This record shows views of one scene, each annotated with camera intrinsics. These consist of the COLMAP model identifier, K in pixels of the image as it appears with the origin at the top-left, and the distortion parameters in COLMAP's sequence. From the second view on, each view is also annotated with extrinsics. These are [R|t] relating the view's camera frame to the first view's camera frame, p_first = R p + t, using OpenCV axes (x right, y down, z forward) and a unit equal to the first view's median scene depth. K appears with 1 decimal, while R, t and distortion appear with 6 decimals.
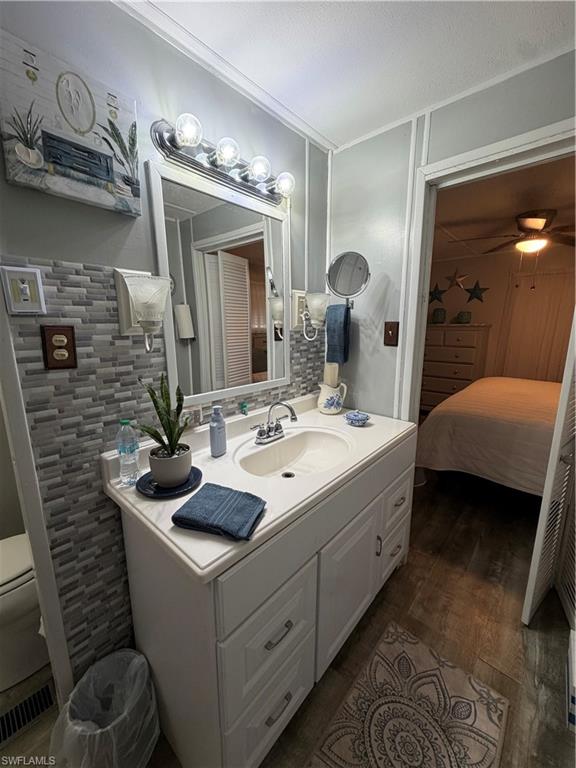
lens RADIAL K [[305.9, 0, 287.9], [0, 305.9, 381.4], [0, 0, 1]] dist [-0.000504, 0.000621]
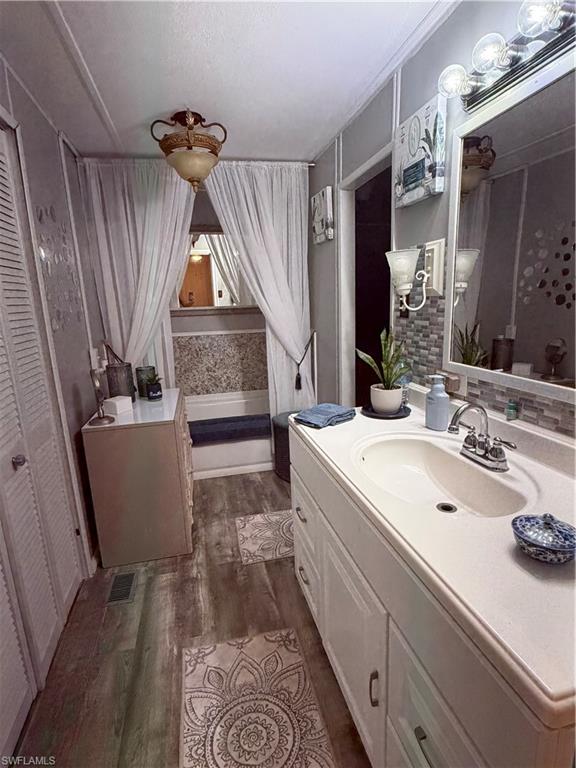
lens RADIAL K [[388.7, 0, 288.0], [0, 388.7, 384.0], [0, 0, 1]] dist [-0.002472, -0.000604]
pose [[-0.560830, 0.193561, -0.804987, 1.148714], [-0.122970, 0.942029, 0.312185, -0.243268], [0.818748, 0.274072, -0.504516, 1.467440]]
